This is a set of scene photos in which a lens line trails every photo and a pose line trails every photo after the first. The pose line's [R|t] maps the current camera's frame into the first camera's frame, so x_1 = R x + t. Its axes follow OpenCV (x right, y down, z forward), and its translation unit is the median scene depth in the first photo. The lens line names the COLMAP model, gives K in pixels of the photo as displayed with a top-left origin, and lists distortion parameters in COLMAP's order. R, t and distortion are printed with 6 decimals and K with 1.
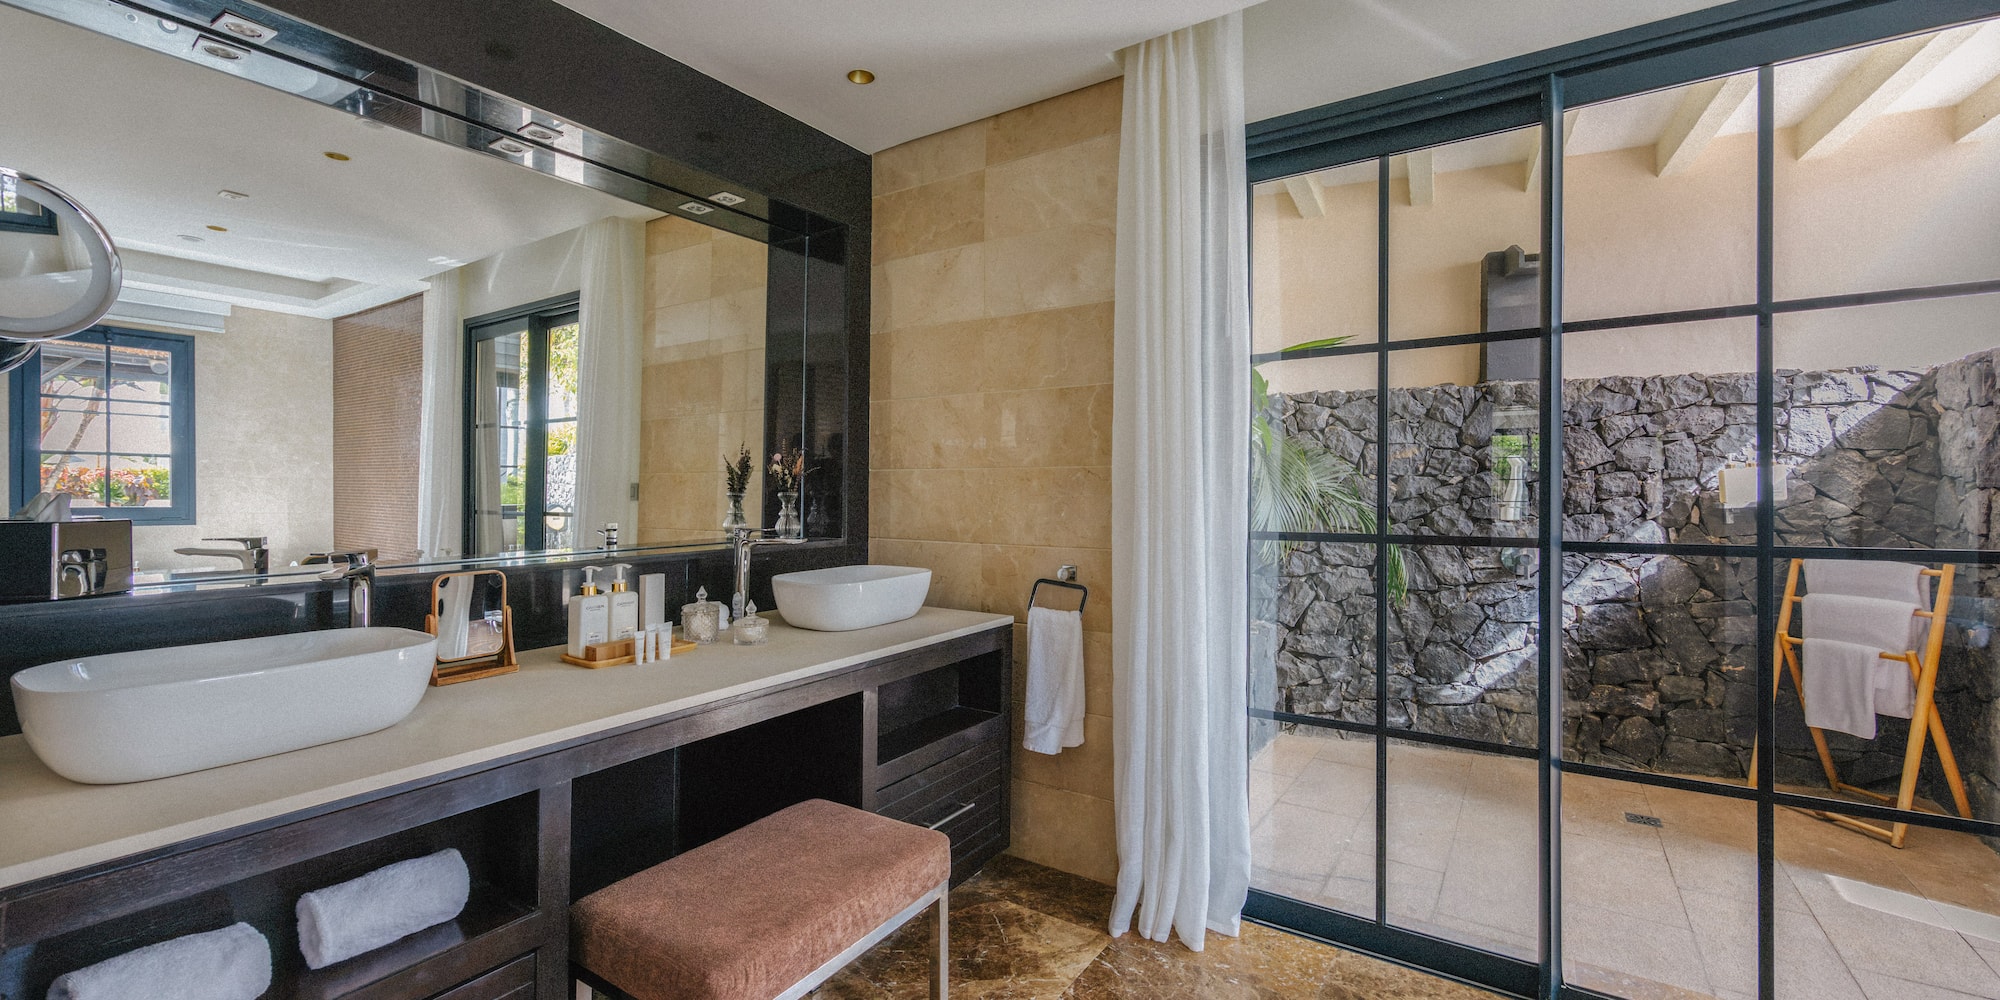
lens RADIAL K [[804.6, 0, 999.5], [0, 804.6, 501.9], [0, 0, 1]] dist [0.004222, -0.000298]
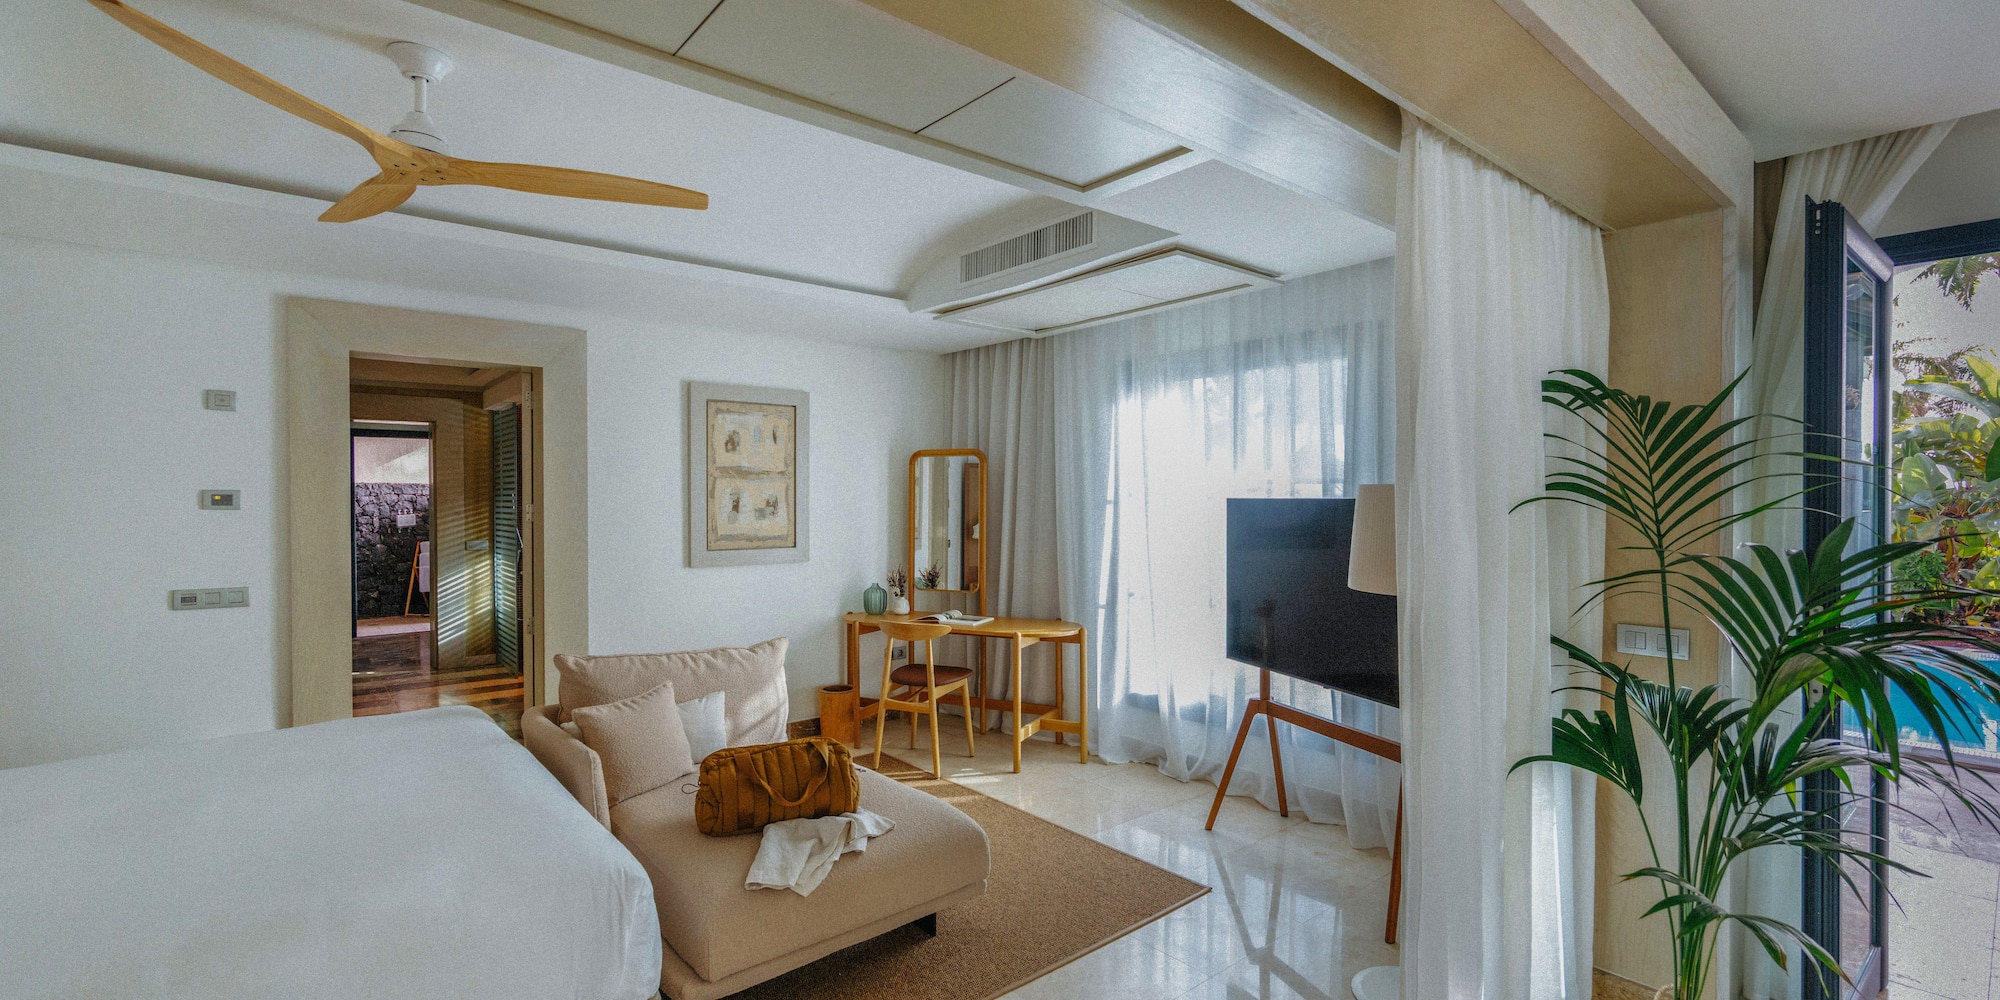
lens RADIAL K [[874.1, 0, 1000.3], [0, 874.1, 505.5], [0, 0, 1]] dist [0.002952, 0.000172]
pose [[0.262714, -0.011424, 0.964806, -1.650354], [-0.002161, 0.999920, 0.012428, -0.118409], [-0.964871, -0.005350, 0.262668, -2.011227]]
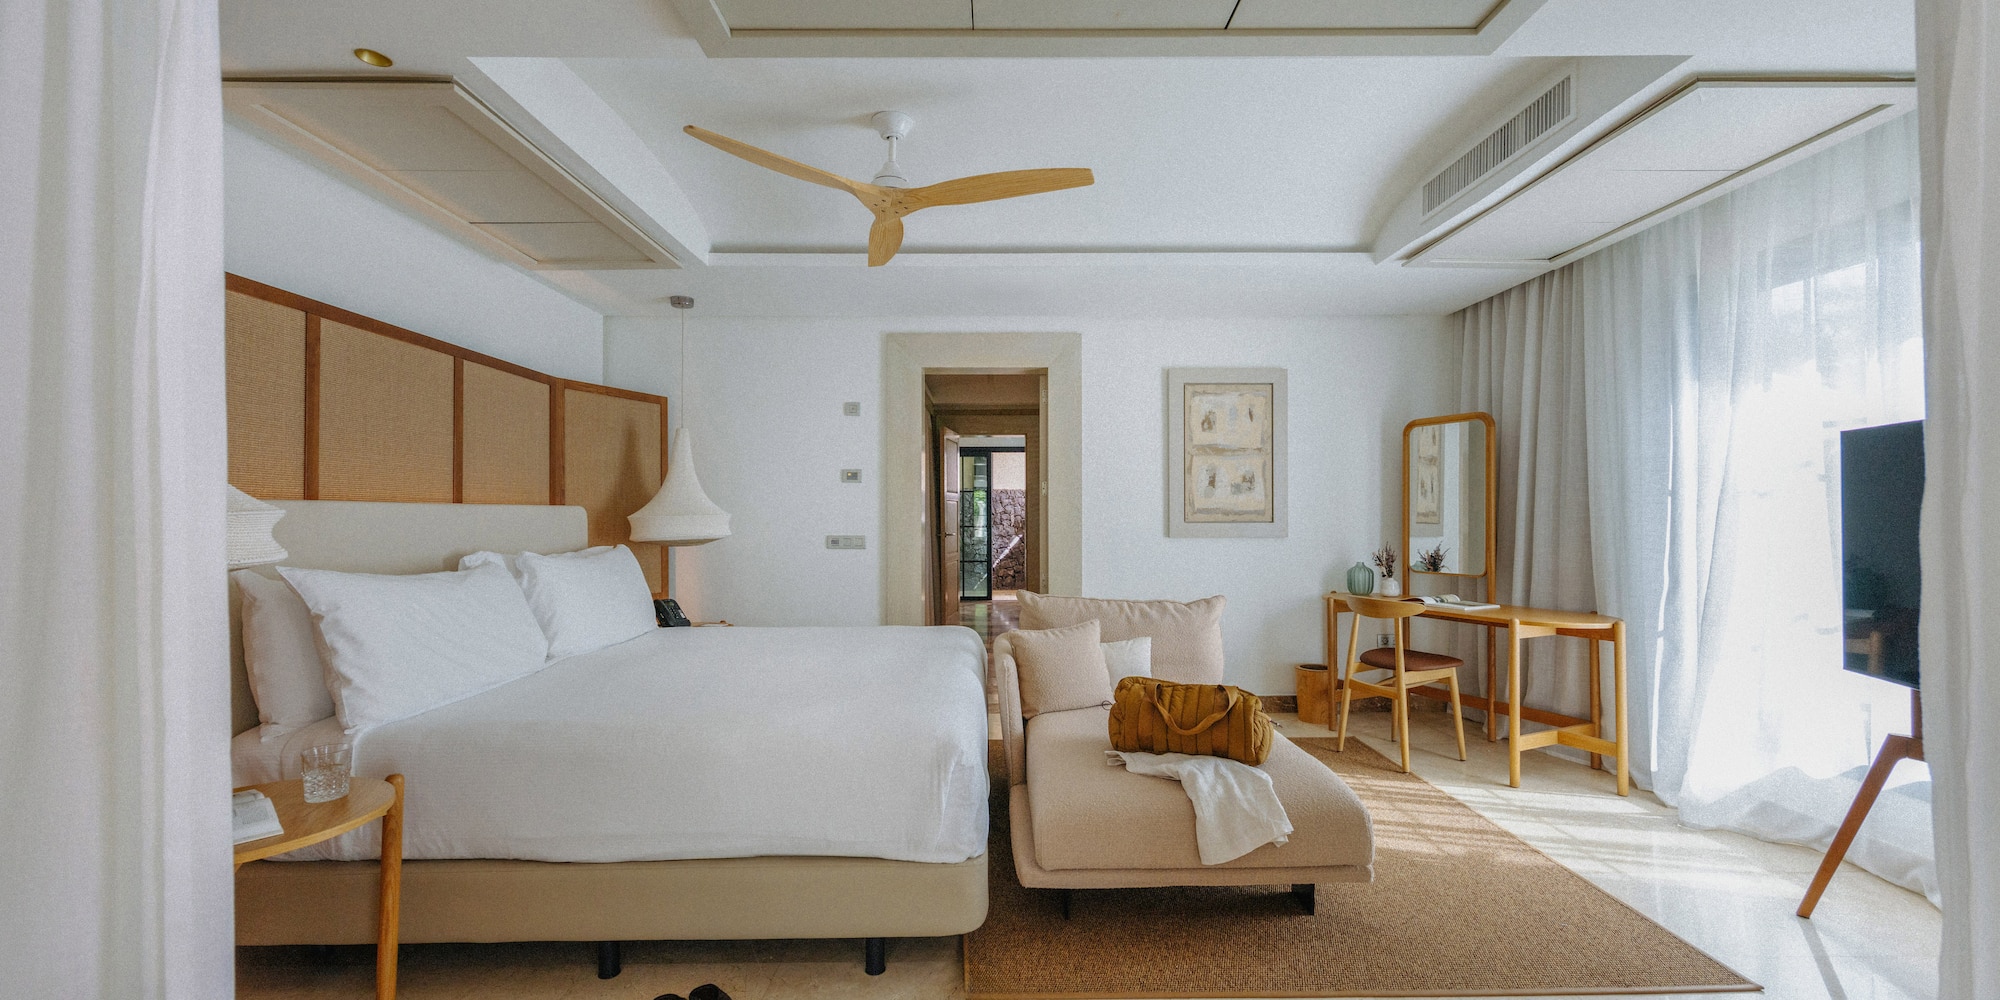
lens RADIAL K [[804.6, 0, 991.0], [0, 804.6, 501.4], [0, 0, 1]] dist [0.004222, -0.000298]
pose [[0.819841, 0.005002, 0.572570, -1.506417], [0.001886, 0.999933, -0.011436, -0.052502], [-0.572589, 0.010456, 0.819776, -2.137261]]
